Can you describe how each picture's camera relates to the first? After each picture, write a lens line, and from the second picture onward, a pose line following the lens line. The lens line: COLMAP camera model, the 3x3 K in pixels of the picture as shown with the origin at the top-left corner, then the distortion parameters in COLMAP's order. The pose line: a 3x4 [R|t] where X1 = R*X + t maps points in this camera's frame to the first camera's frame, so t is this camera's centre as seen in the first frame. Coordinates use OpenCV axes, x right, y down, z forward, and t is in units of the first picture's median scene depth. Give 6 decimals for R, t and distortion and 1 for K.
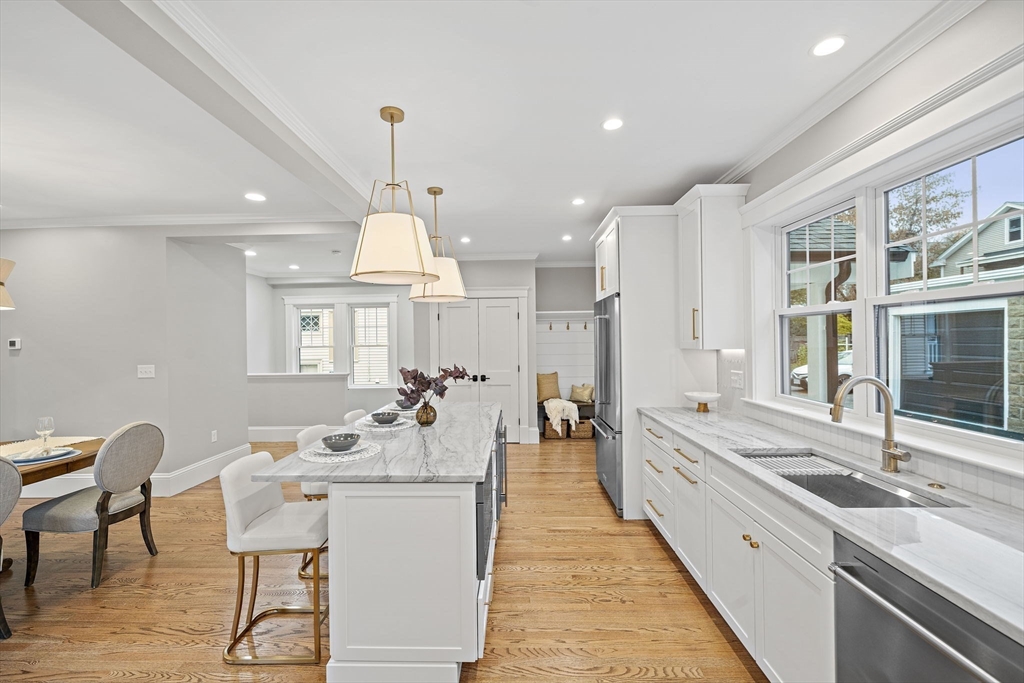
lens RADIAL K [[417.1, 0, 486.8], [0, 417.1, 341.2], [0, 0, 1]] dist [0.001889, 0.000451]
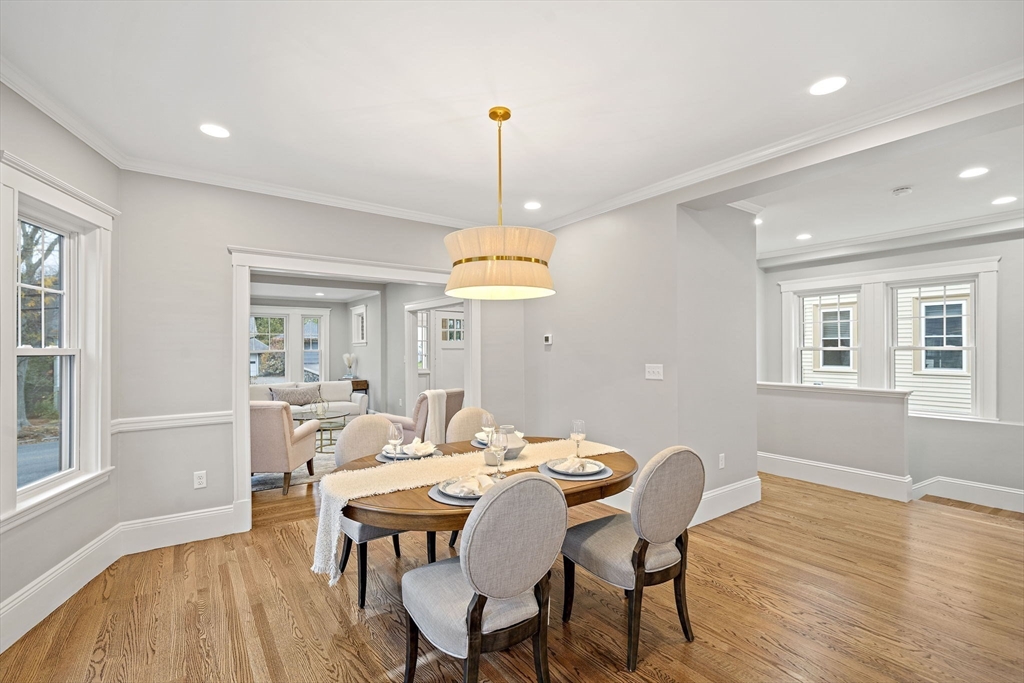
lens RADIAL K [[471.3, 0, 512.0], [0, 471.3, 341.5], [0, 0, 1]] dist [0.000122, 0.000050]
pose [[0.614814, 0.001163, -0.788671, -0.380456], [-0.006386, 0.999973, -0.003504, 0.026352], [0.788646, 0.007191, 0.614806, 0.302628]]
